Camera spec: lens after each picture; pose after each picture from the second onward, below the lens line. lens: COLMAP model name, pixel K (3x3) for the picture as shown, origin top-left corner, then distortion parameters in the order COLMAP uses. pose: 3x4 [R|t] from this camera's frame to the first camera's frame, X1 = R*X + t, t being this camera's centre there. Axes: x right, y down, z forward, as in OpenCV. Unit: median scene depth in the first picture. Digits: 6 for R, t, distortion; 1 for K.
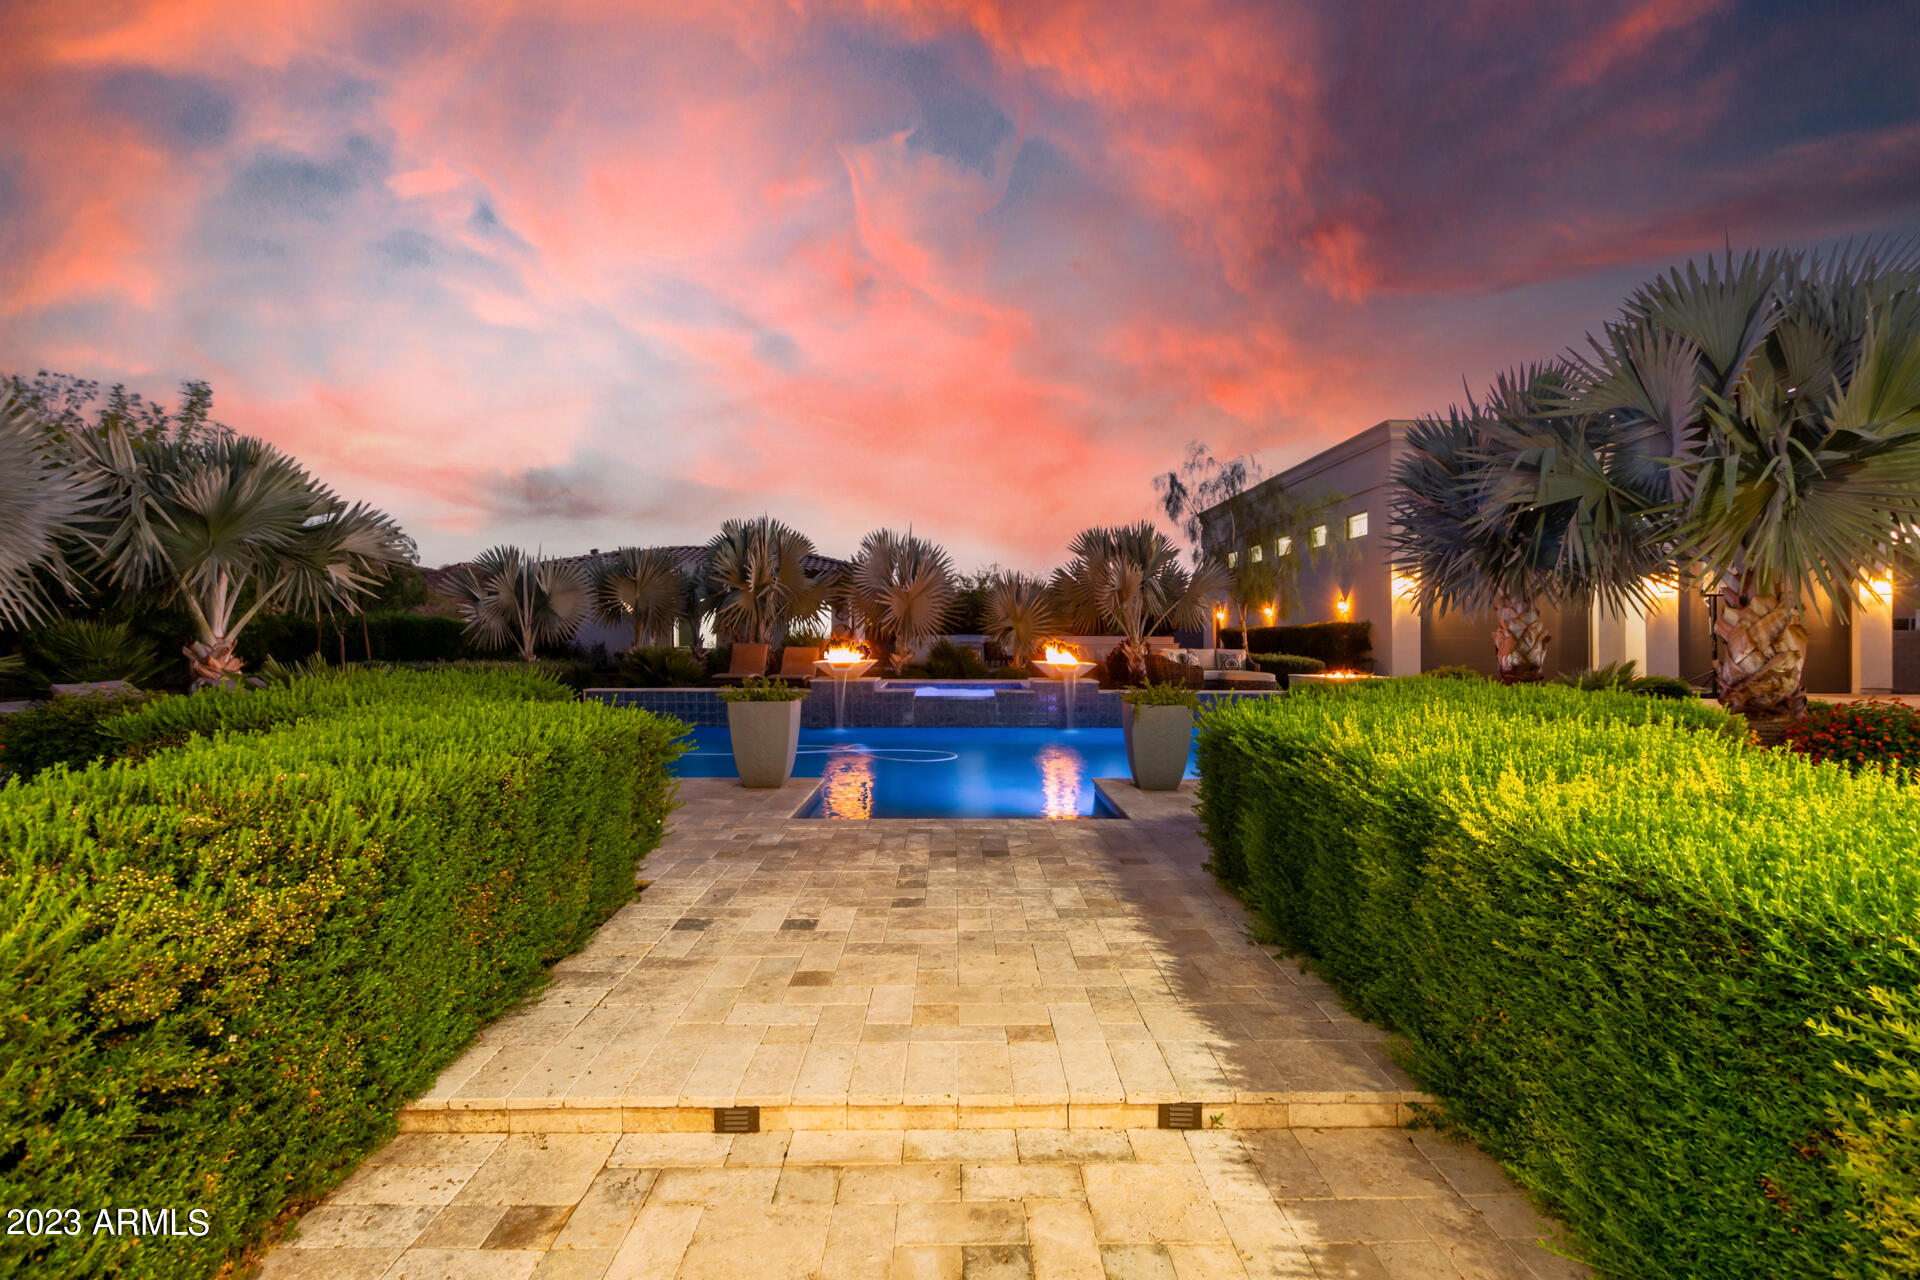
lens RADIAL K [[888.9, 0, 964.9], [0, 888.9, 653.6], [0, 0, 1]] dist [0.003404, 0.000219]
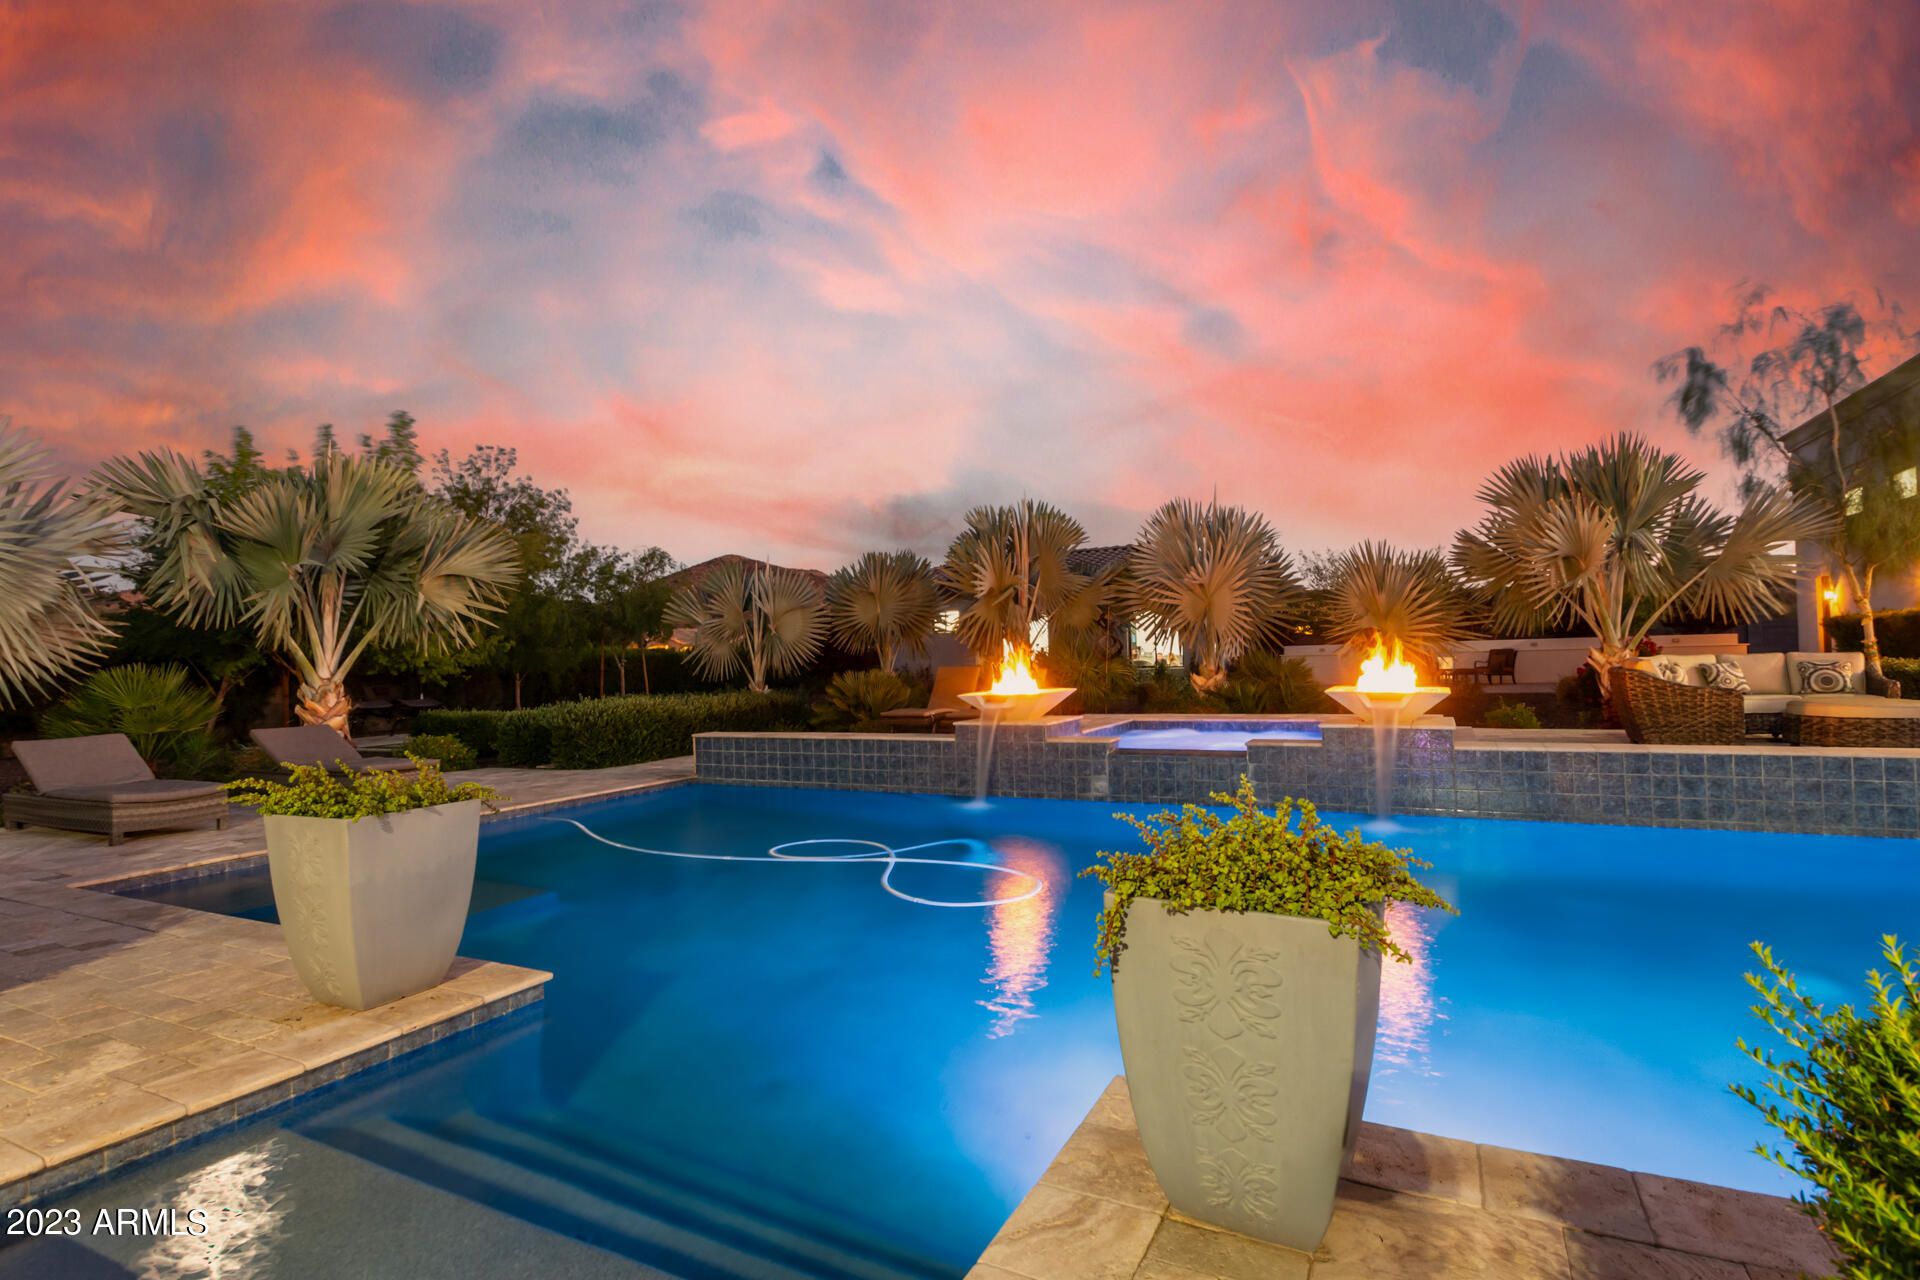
lens RADIAL K [[934.6, 0, 963.5], [0, 934.6, 662.9], [0, 0, 1]] dist [0.001730, -0.000128]
pose [[0.882831, -0.026670, -0.468933, 0.114234], [0.023143, 0.999644, -0.013284, -0.003541], [0.469120, 0.000875, 0.883134, 0.293552]]
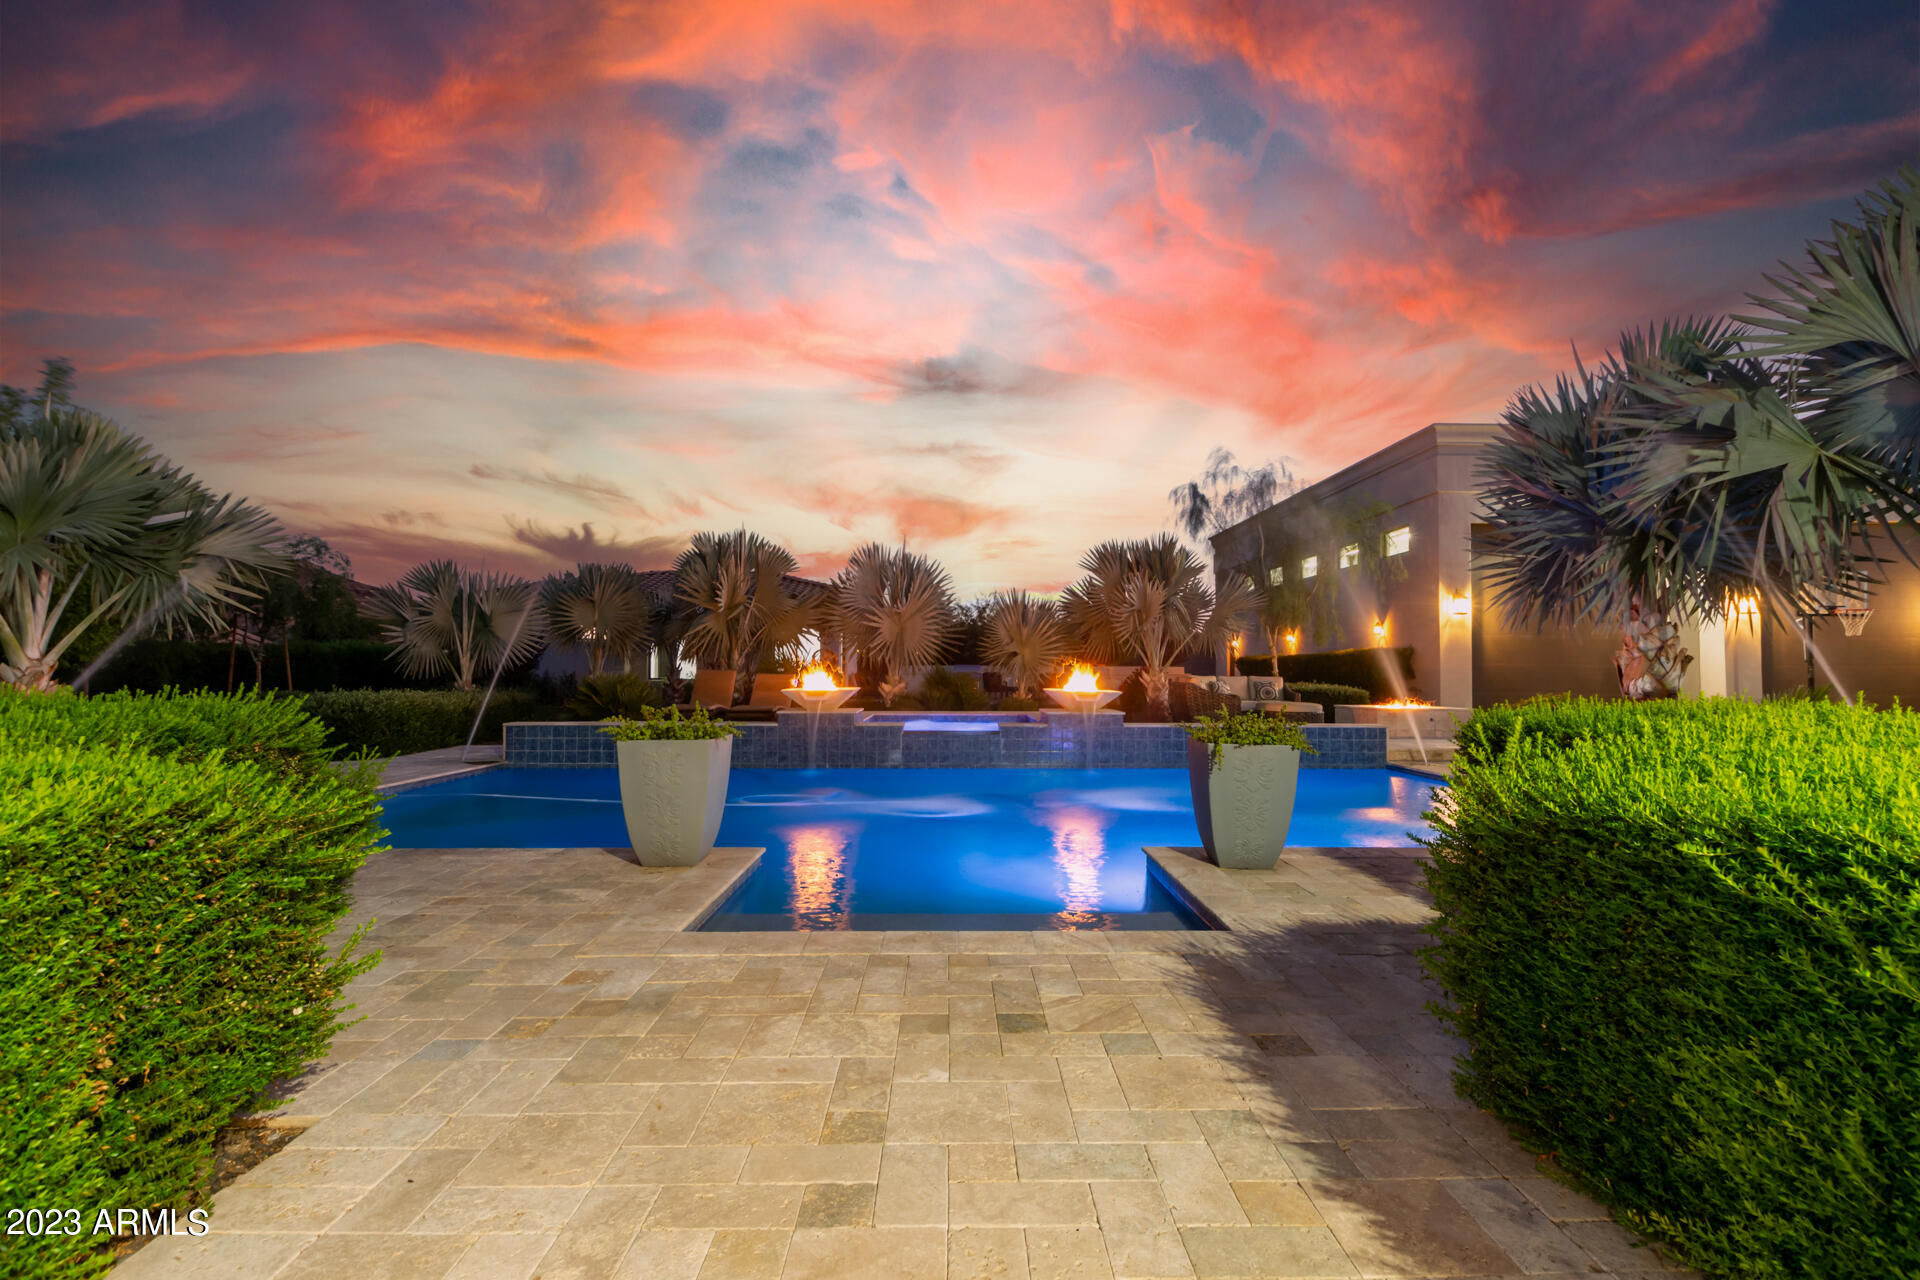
lens RADIAL K [[864.6, 0, 967.8], [0, 864.6, 699.1], [0, 0, 1]] dist [0.001654, 0.000549]
pose [[0.999991, -0.000732, 0.004228, -0.000183], [0.000678, 0.999919, 0.012732, 0.006000], [-0.004237, -0.012729, 0.999910, 0.142744]]
